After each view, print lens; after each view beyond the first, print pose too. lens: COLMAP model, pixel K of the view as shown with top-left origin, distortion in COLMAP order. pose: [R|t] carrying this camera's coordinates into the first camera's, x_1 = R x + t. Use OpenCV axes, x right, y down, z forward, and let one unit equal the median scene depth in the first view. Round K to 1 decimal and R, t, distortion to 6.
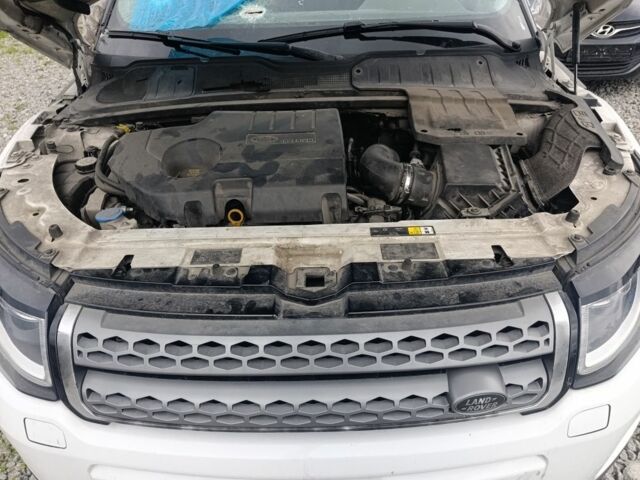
lens RADIAL K [[495.9, 0, 320.0], [0, 495.9, 240.0], [0, 0, 1]] dist [0.034770, -0.030107]
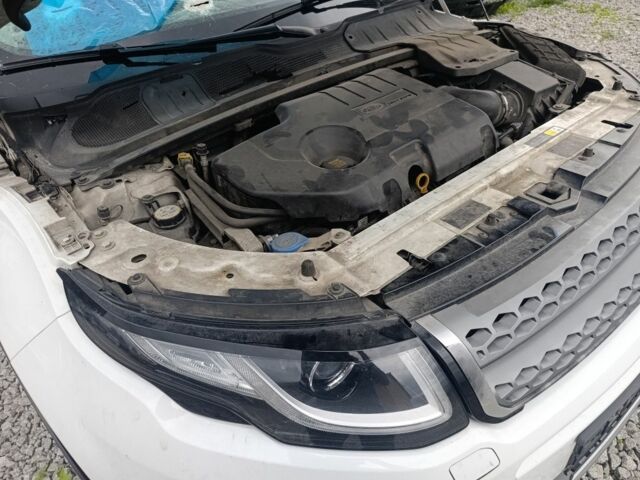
lens RADIAL K [[495.9, 0, 320.0], [0, 495.9, 240.0], [0, 0, 1]] dist [0.034770, -0.030107]
pose [[0.747794, -0.396663, 0.532412, -0.824704], [0.412009, 0.906070, 0.096367, -0.112419], [-0.520627, 0.147296, 0.840982, 0.303102]]
